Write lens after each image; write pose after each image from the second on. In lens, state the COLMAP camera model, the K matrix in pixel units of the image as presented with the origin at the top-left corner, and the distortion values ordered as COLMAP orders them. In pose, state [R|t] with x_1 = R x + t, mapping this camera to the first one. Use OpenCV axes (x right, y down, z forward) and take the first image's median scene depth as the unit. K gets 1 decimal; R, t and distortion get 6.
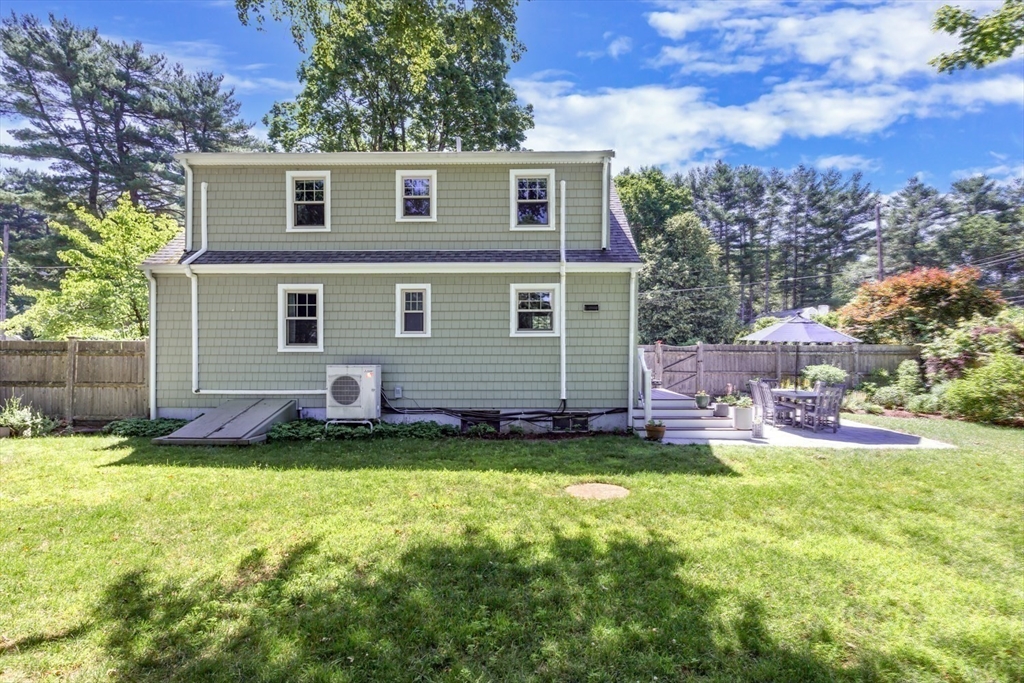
lens RADIAL K [[489.8, 0, 540.7], [0, 489.8, 343.1], [0, 0, 1]] dist [0.004037, 0.001413]
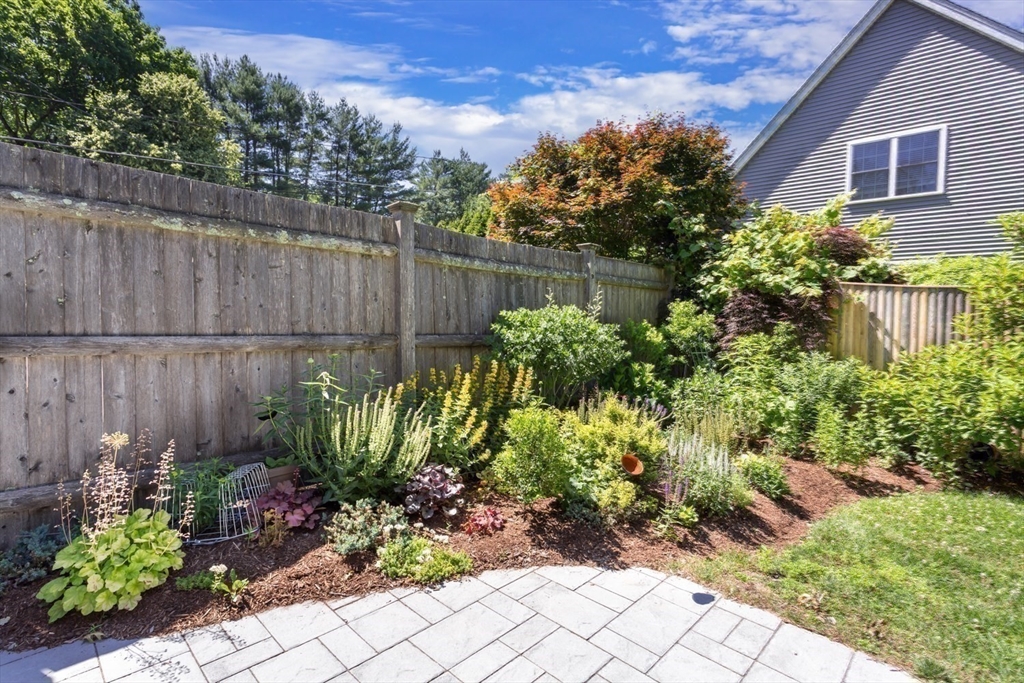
lens RADIAL K [[489.8, 0, 493.3], [0, 489.8, 336.2], [0, 0, 1]] dist [0.004037, 0.001413]
pose [[0.691281, -0.015387, 0.722422, 0.309972], [-0.031144, 0.998210, 0.051063, 0.041515], [-0.721914, -0.057798, 0.689565, 0.725665]]
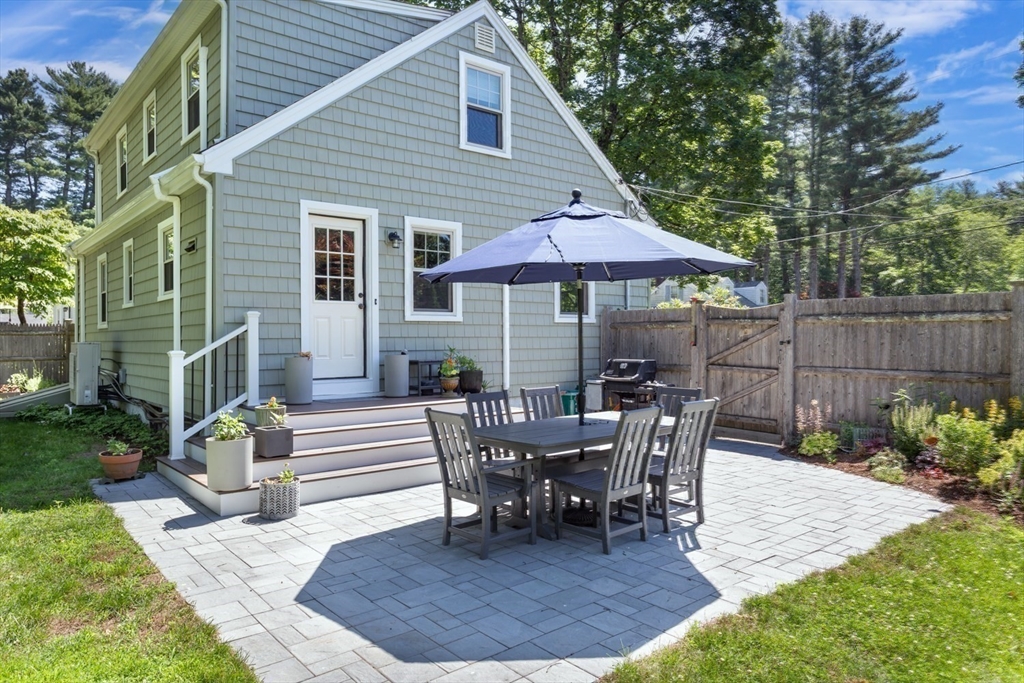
lens RADIAL K [[669.2, 0, 516.3], [0, 669.2, 335.0], [0, 0, 1]] dist [-0.005779, 0.000772]
pose [[0.659574, -0.009416, -0.751581, 0.534391], [0.019567, 0.999798, 0.004646, 0.021833], [0.751385, -0.017771, 0.659625, 0.416791]]
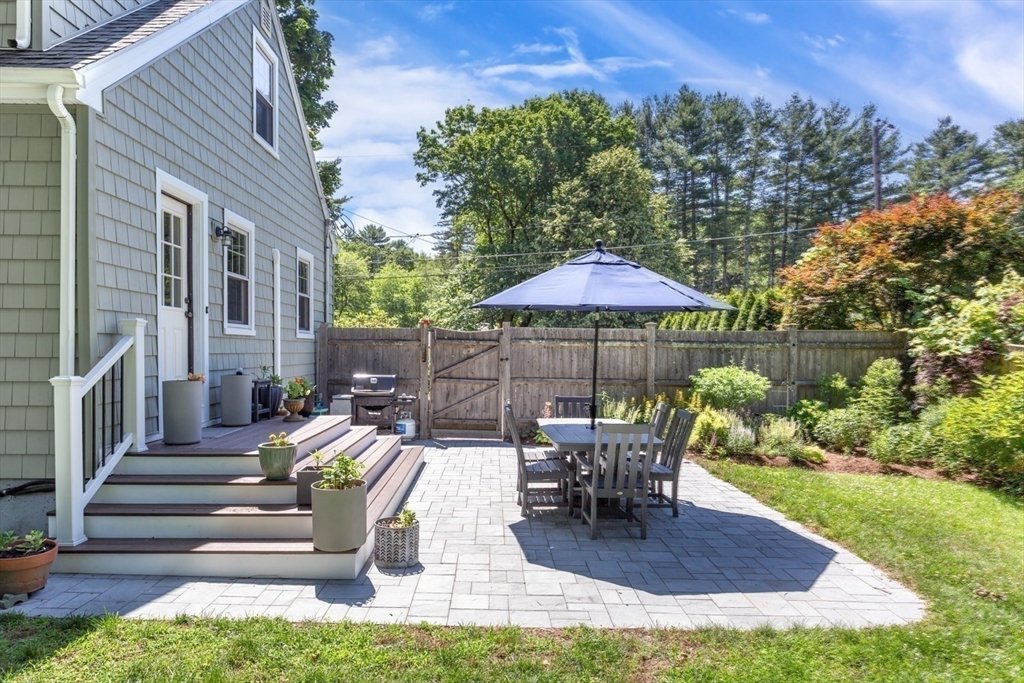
lens RADIAL K [[634.1, 0, 505.1], [0, 634.1, 352.1], [0, 0, 1]] dist [0.000306, 0.005291]
pose [[0.999124, 0.005618, 0.041471, 0.266650], [-0.006435, 0.999787, 0.019588, 0.014568], [-0.041352, -0.019838, 0.998948, 0.284200]]
